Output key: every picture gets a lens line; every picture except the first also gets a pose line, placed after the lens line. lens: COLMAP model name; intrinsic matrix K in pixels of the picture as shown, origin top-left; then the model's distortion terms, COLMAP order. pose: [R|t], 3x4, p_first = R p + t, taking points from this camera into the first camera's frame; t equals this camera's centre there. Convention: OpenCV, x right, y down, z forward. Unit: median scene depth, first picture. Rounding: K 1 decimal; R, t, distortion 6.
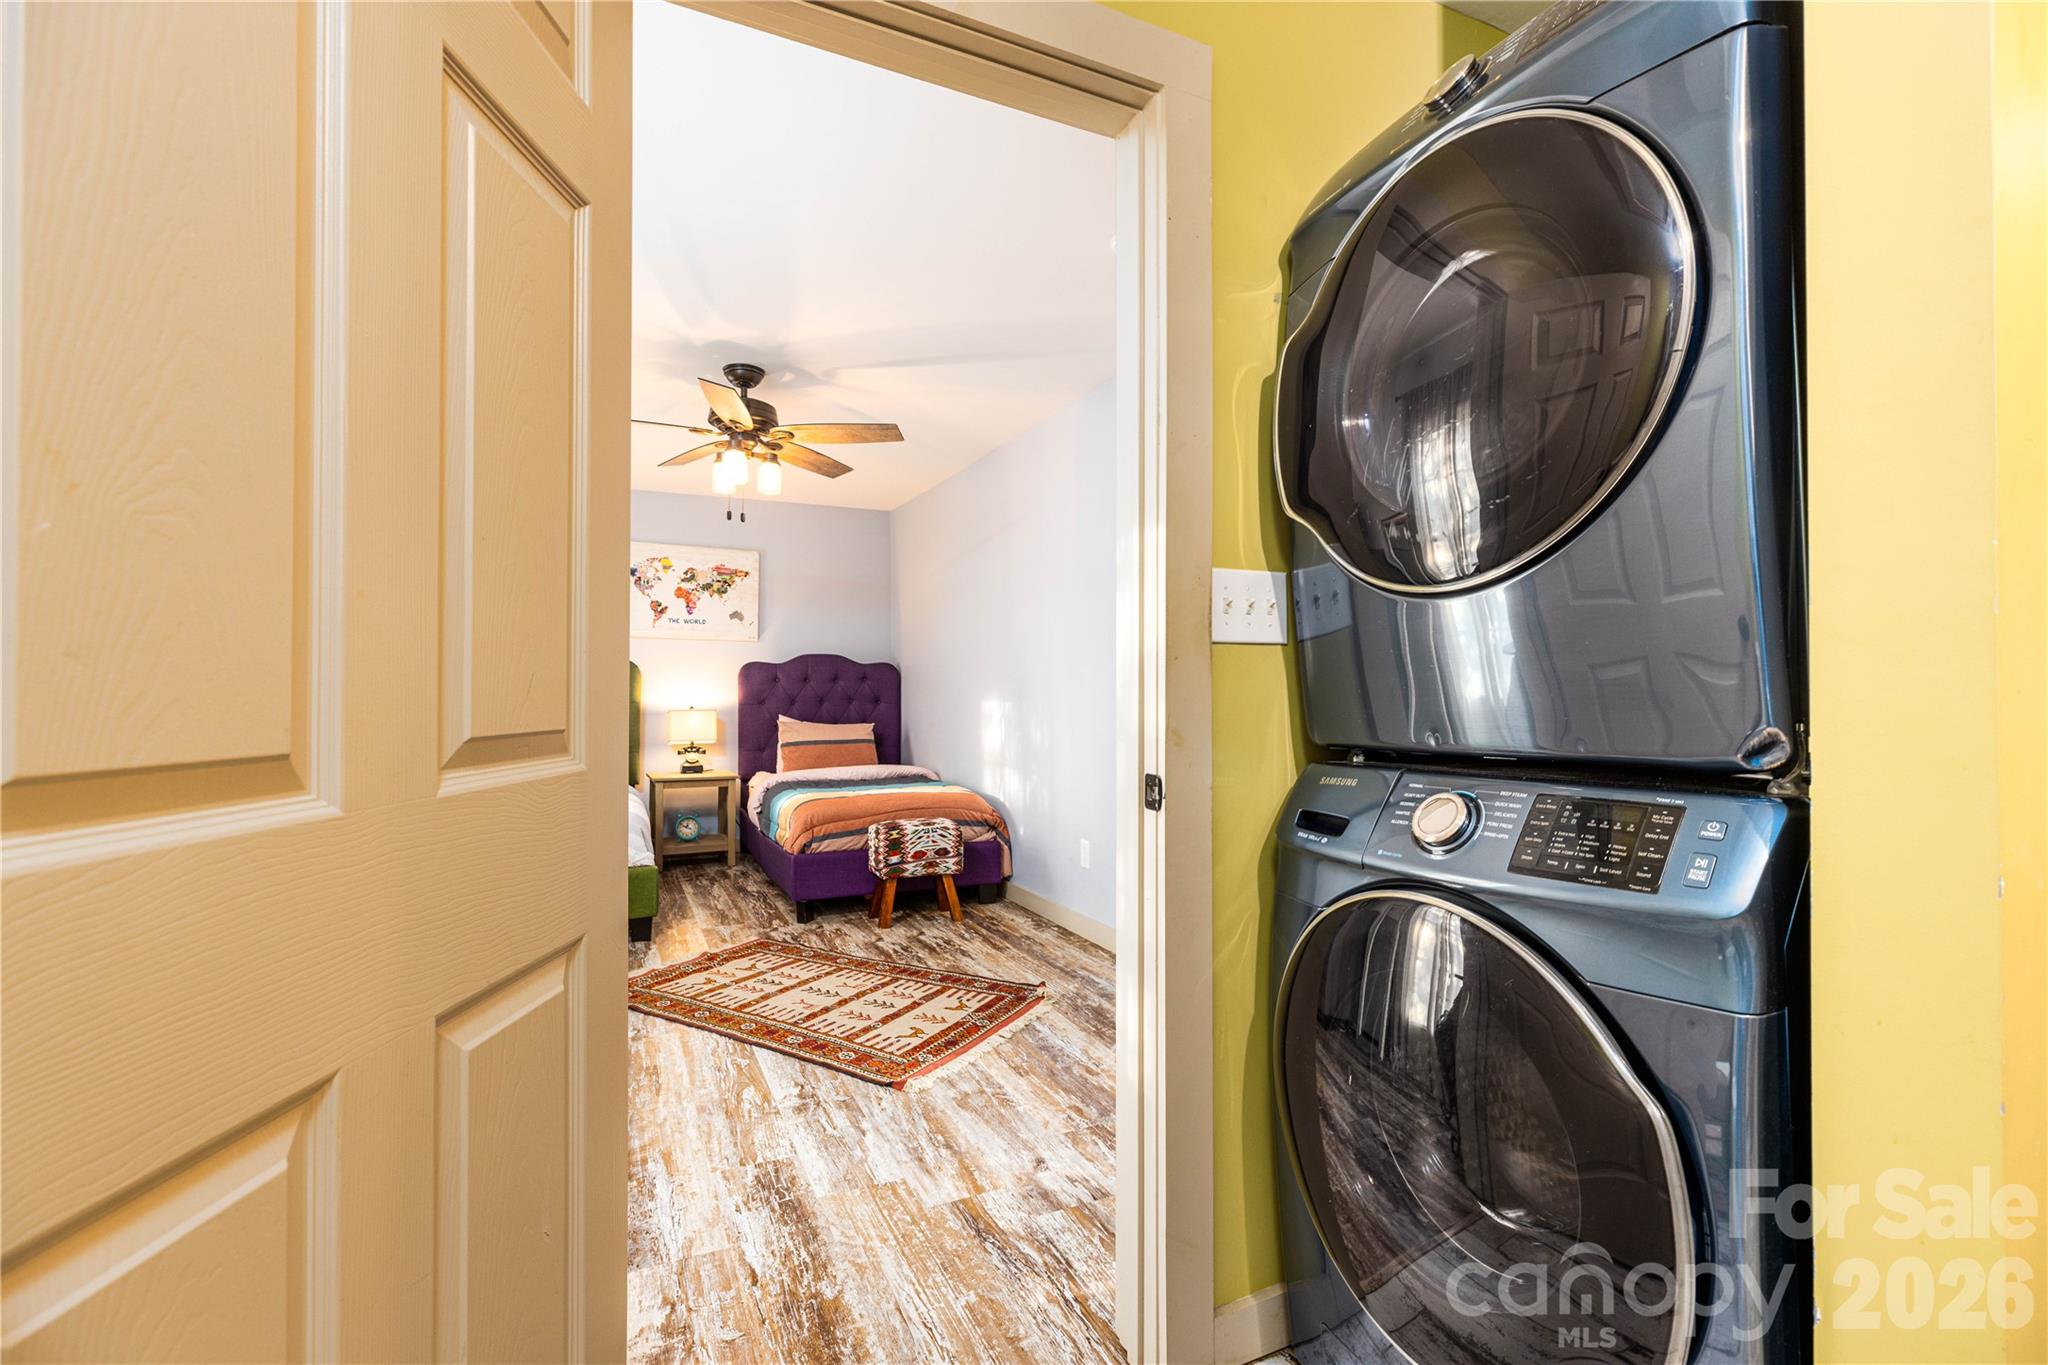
lens RADIAL K [[930.1, 0, 1025.8], [0, 930.1, 683.8], [0, 0, 1]] dist [0.000736, -0.000517]
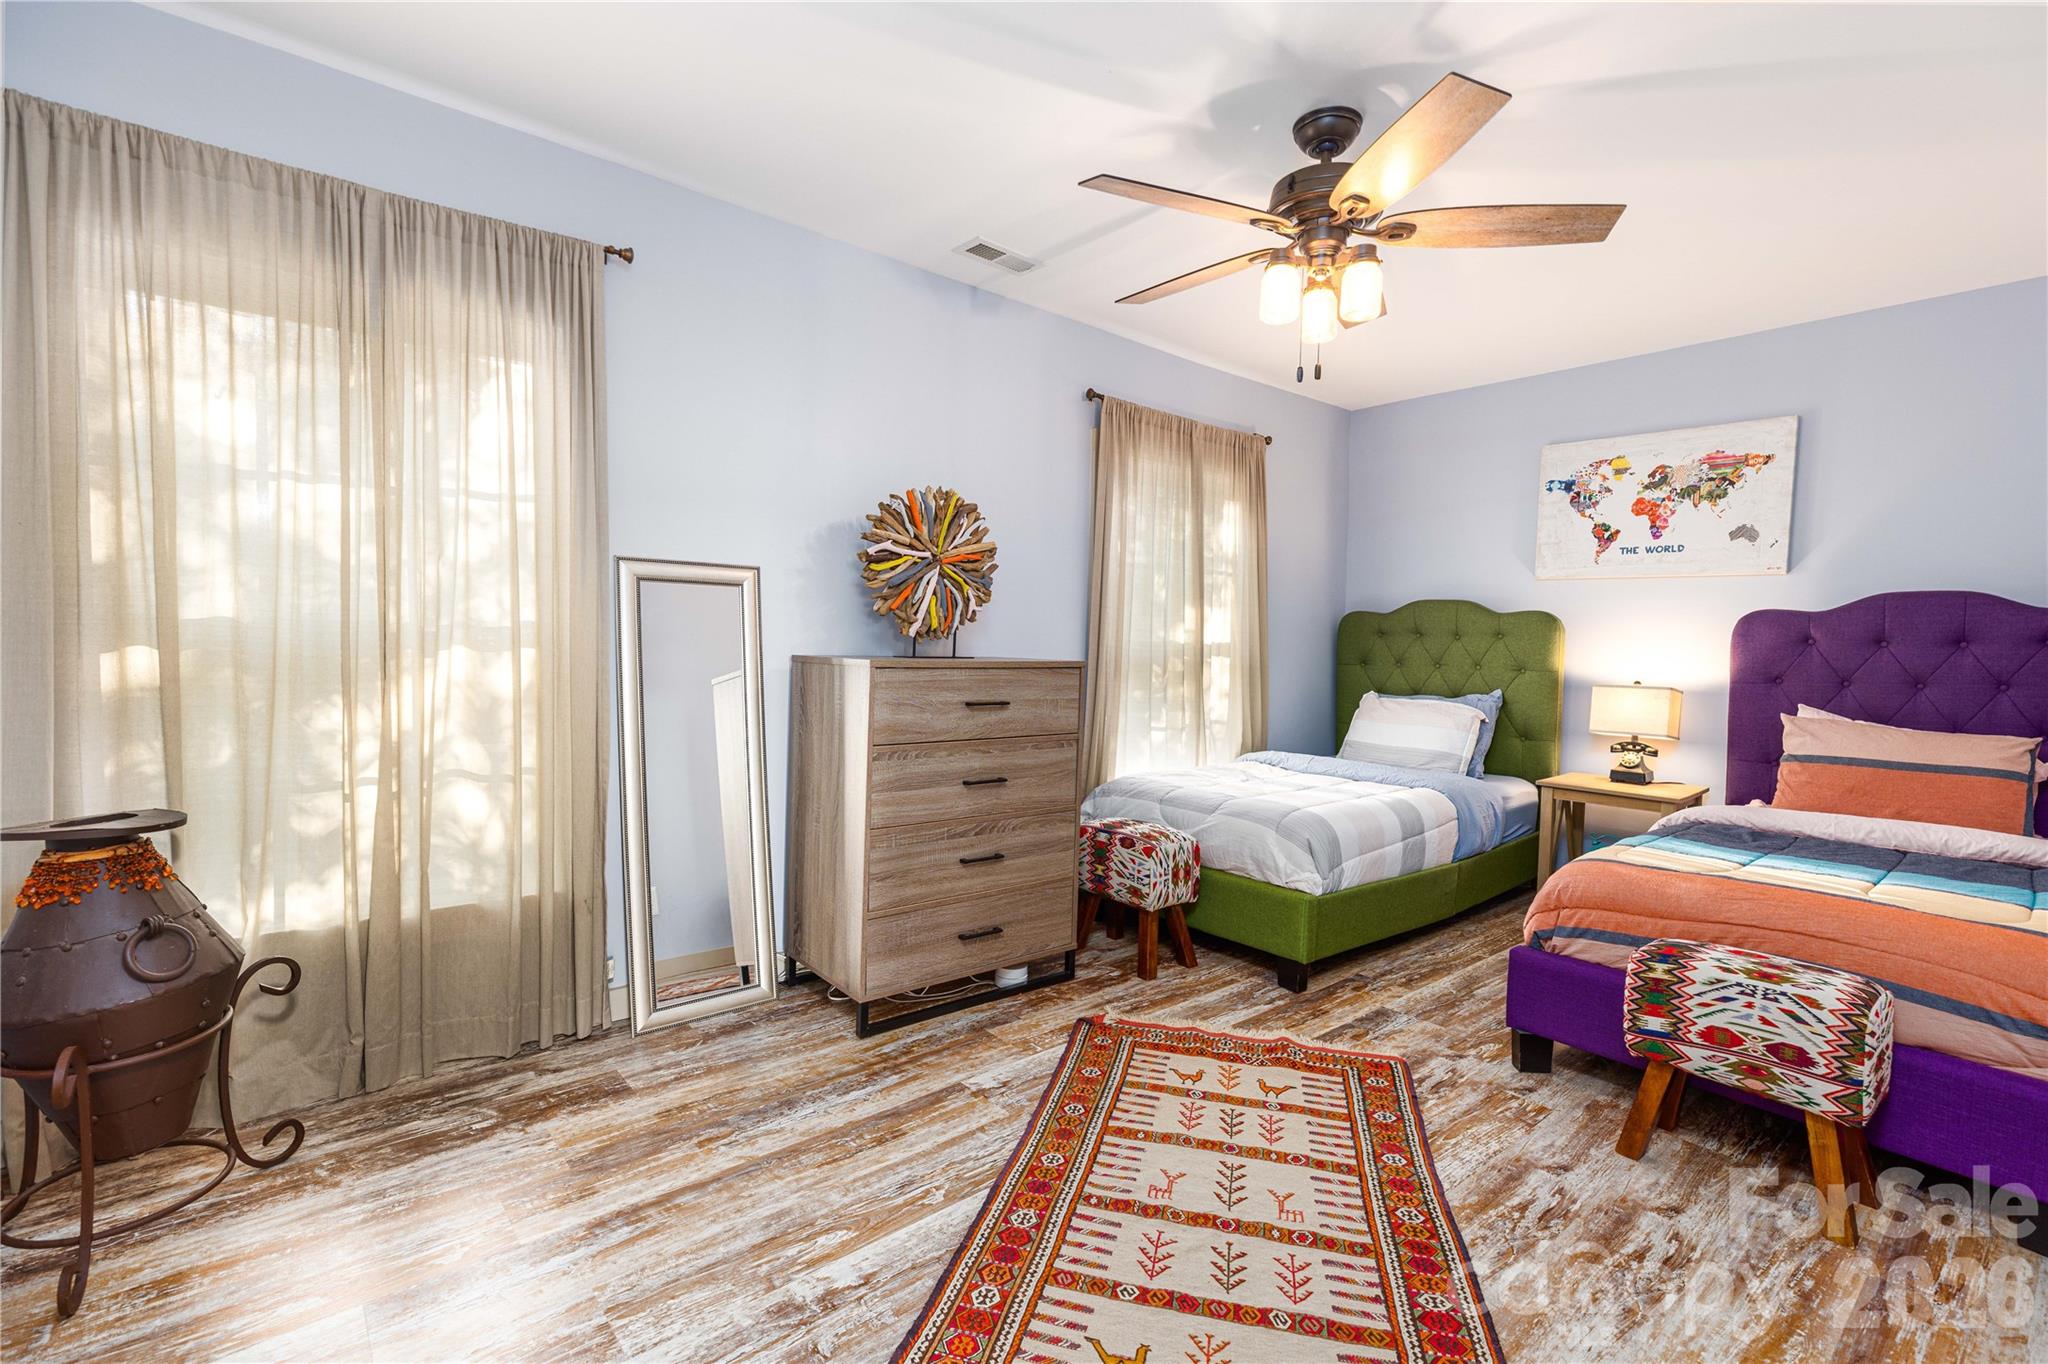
lens RADIAL K [[930.1, 0, 1026.2], [0, 930.1, 683.6], [0, 0, 1]] dist [0.000736, -0.000517]
pose [[0.248213, 0.052692, -0.967271, 0.219981], [-0.014419, 0.998610, 0.050699, -0.000809], [0.968598, 0.001363, 0.248628, 0.570027]]
